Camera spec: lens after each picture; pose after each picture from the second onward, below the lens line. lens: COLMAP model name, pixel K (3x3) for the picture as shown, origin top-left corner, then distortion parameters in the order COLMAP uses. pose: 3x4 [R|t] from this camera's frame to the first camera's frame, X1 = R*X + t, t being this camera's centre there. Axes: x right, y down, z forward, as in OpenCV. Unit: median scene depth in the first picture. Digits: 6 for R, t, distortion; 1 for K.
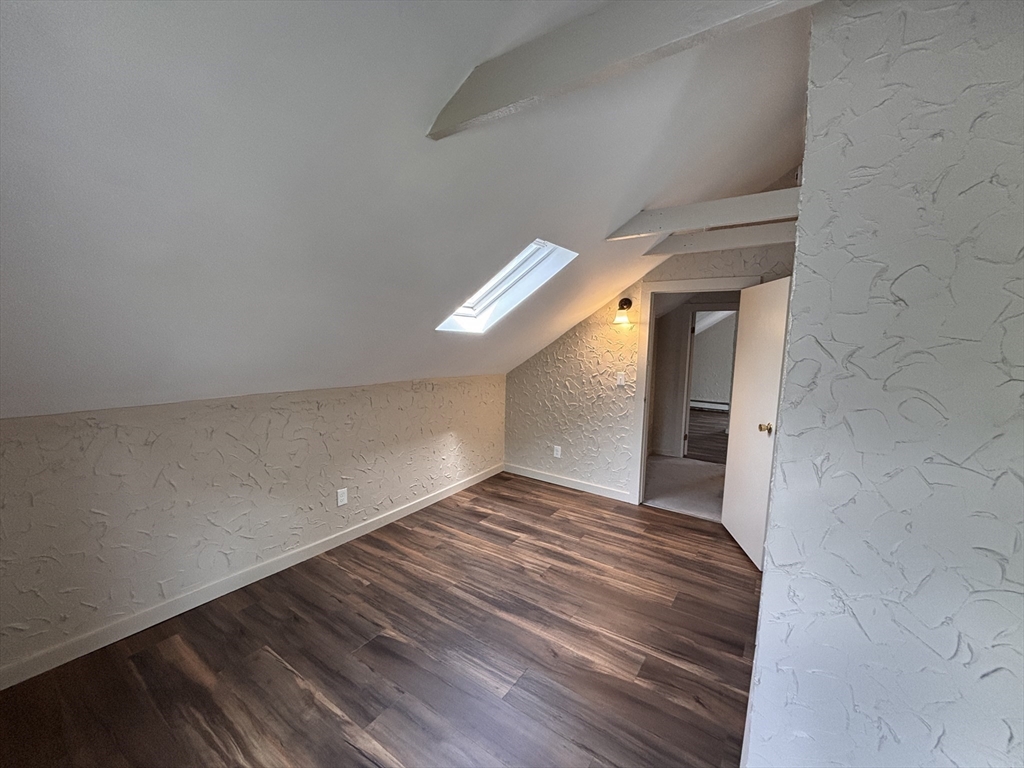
lens RADIAL K [[416.0, 0, 510.2], [0, 416.0, 380.1], [0, 0, 1]] dist [0.012454, -0.000216]
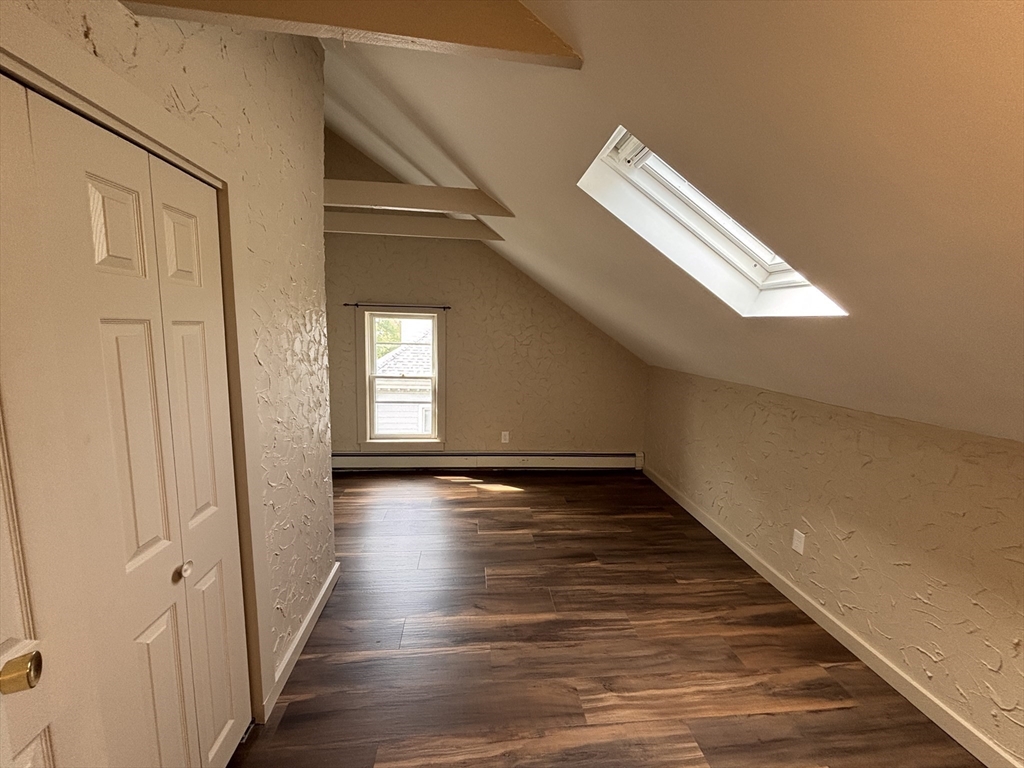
lens RADIAL K [[397.1, 0, 510.3], [0, 397.1, 387.5], [0, 0, 1]] dist [-0.000792, -0.000121]
pose [[-0.746590, 0.061612, -0.662425, 0.570951], [-0.112230, 0.969769, 0.216687, -0.119298], [0.655749, 0.236121, -0.717105, 1.360770]]
